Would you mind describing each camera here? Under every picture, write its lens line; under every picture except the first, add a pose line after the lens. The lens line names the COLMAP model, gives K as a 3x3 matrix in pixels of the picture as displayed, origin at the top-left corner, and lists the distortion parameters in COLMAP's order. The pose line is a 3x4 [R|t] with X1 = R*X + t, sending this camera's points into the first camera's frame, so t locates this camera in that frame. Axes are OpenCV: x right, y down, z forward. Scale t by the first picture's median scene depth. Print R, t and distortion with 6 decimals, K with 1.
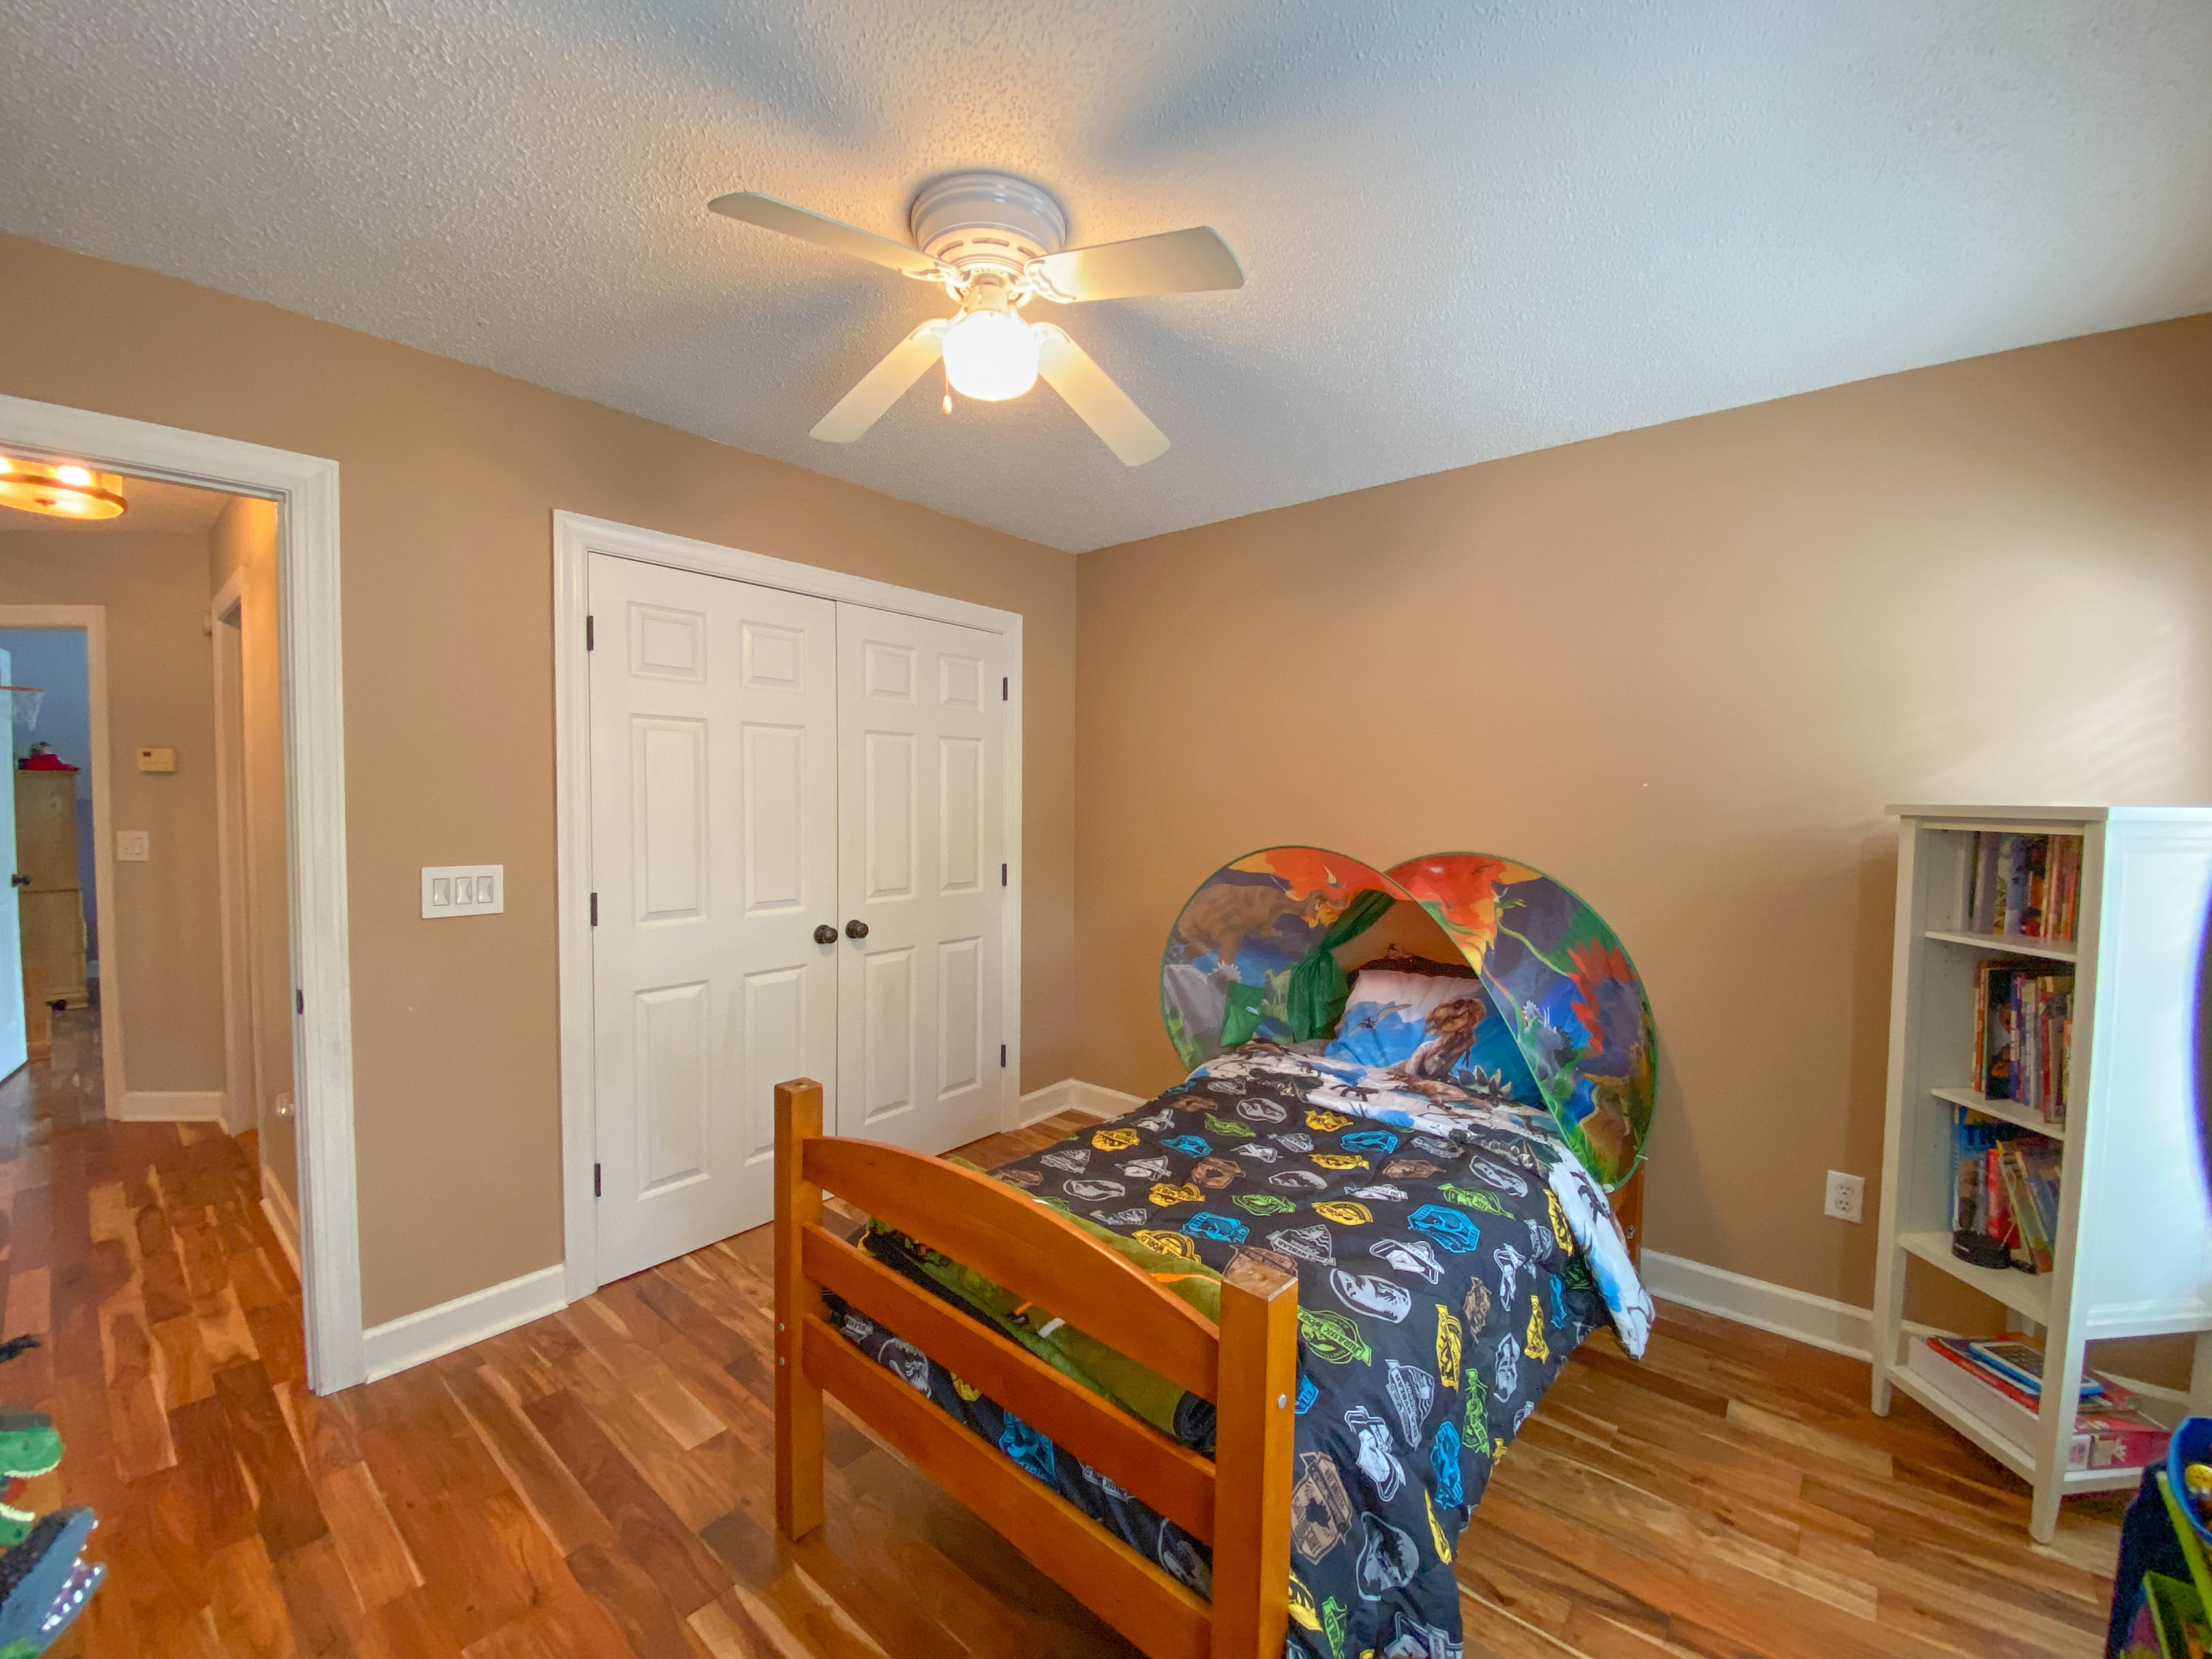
lens RADIAL K [[905.3, 0, 1106.4], [0, 905.3, 839.5], [0, 0, 1]] dist [0.037292, -0.026144]
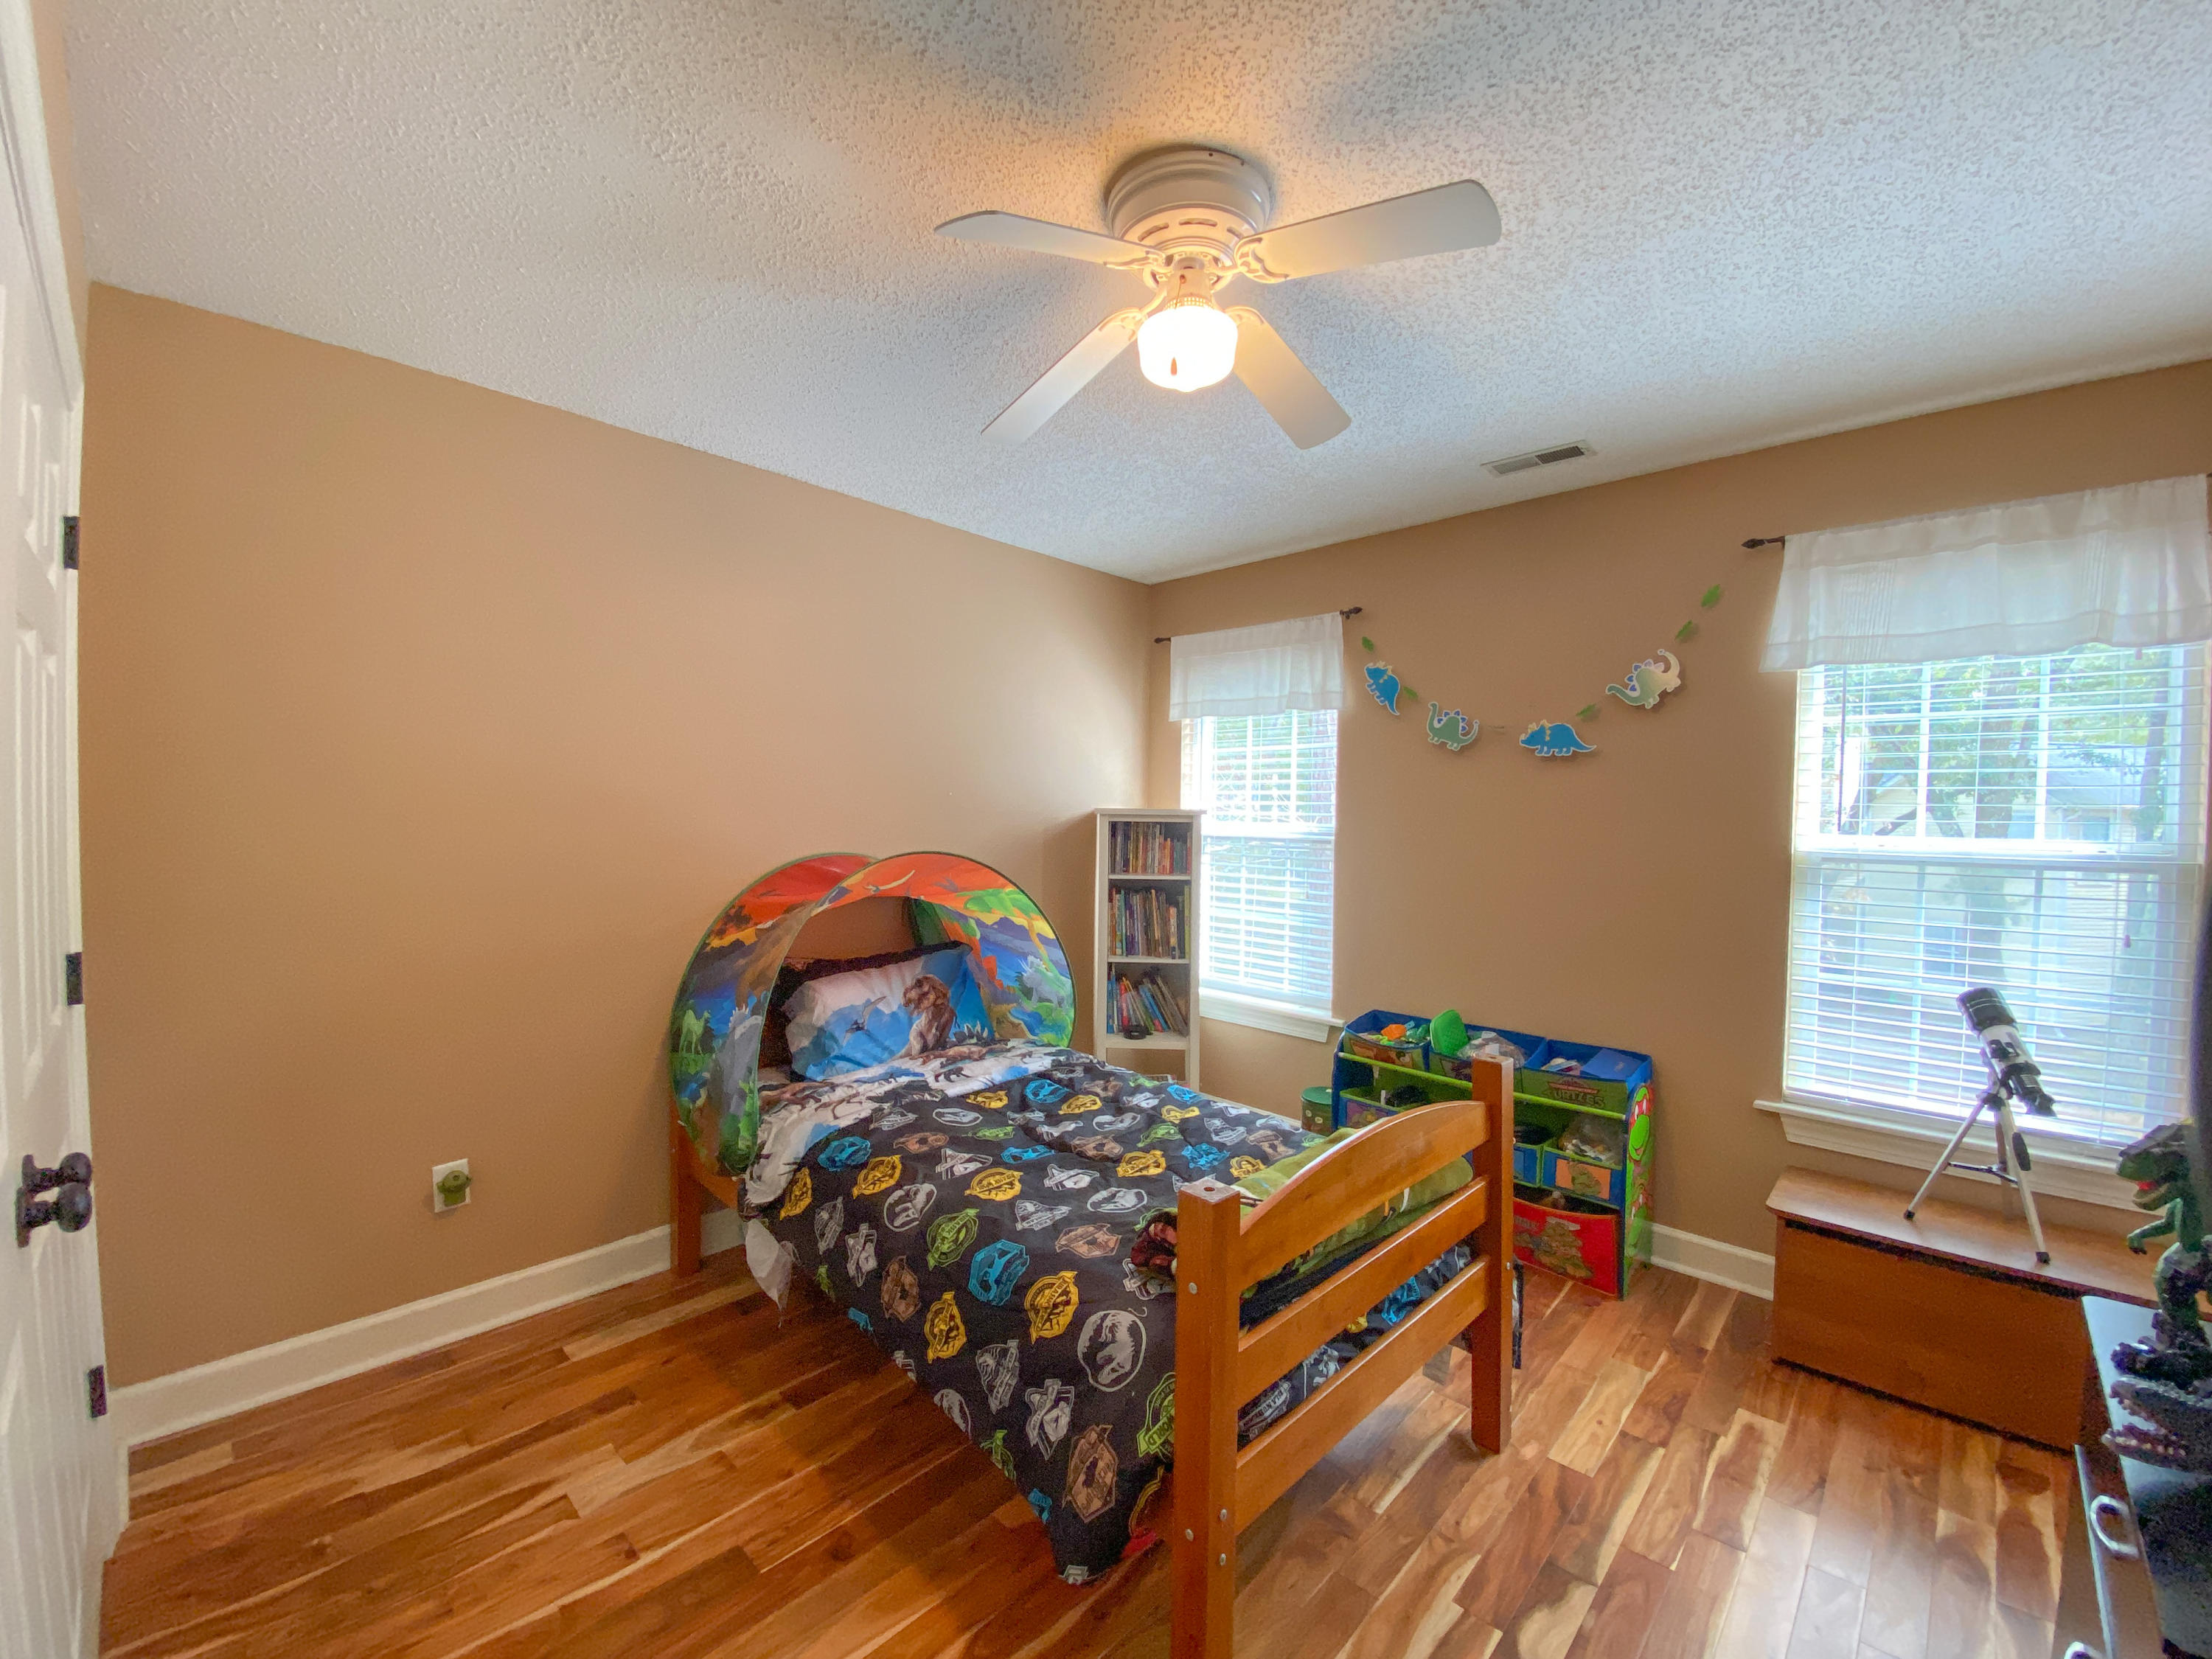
lens RADIAL K [[905.3, 0, 1106.4], [0, 905.3, 839.5], [0, 0, 1]] dist [0.037292, -0.026144]
pose [[0.053251, -0.051905, 0.997231, -0.790439], [0.034433, 0.998150, 0.050115, -0.054462], [-0.997987, 0.031669, 0.054939, 0.741275]]
